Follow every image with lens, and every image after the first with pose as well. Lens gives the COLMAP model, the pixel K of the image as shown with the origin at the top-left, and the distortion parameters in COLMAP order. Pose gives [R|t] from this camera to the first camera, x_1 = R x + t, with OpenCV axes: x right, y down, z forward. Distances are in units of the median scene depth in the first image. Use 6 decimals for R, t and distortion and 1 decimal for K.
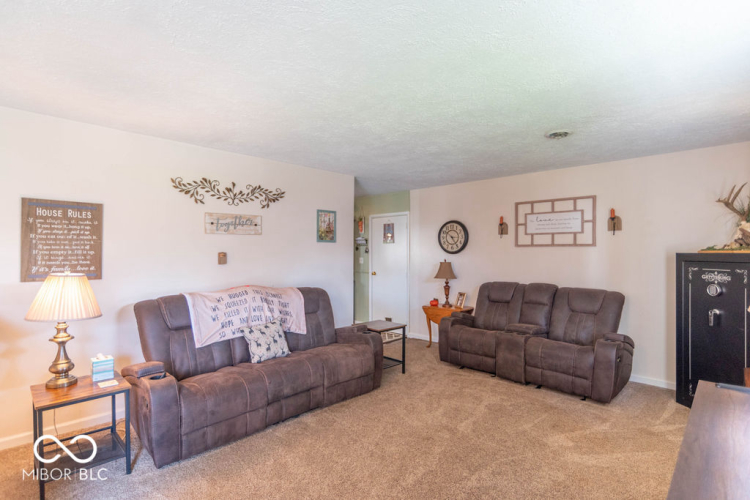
lens RADIAL K [[379.1, 0, 378.0], [0, 379.1, 252.1], [0, 0, 1]] dist [0.003903, 0.001519]
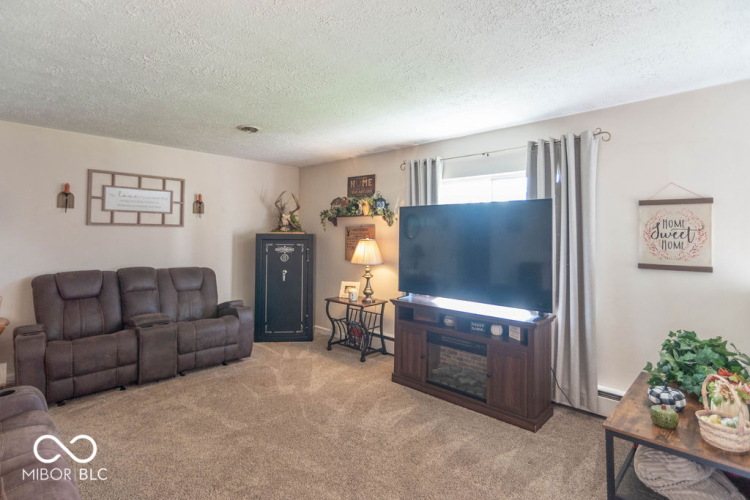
lens RADIAL K [[376.2, 0, 374.0], [0, 376.2, 222.1], [0, 0, 1]] dist [0.000205, 0.000091]
pose [[0.000315, 0.031628, 0.999500, -0.477292], [-0.007261, 0.999473, -0.031625, 0.000211], [-0.999974, -0.007247, 0.000544, 0.466643]]
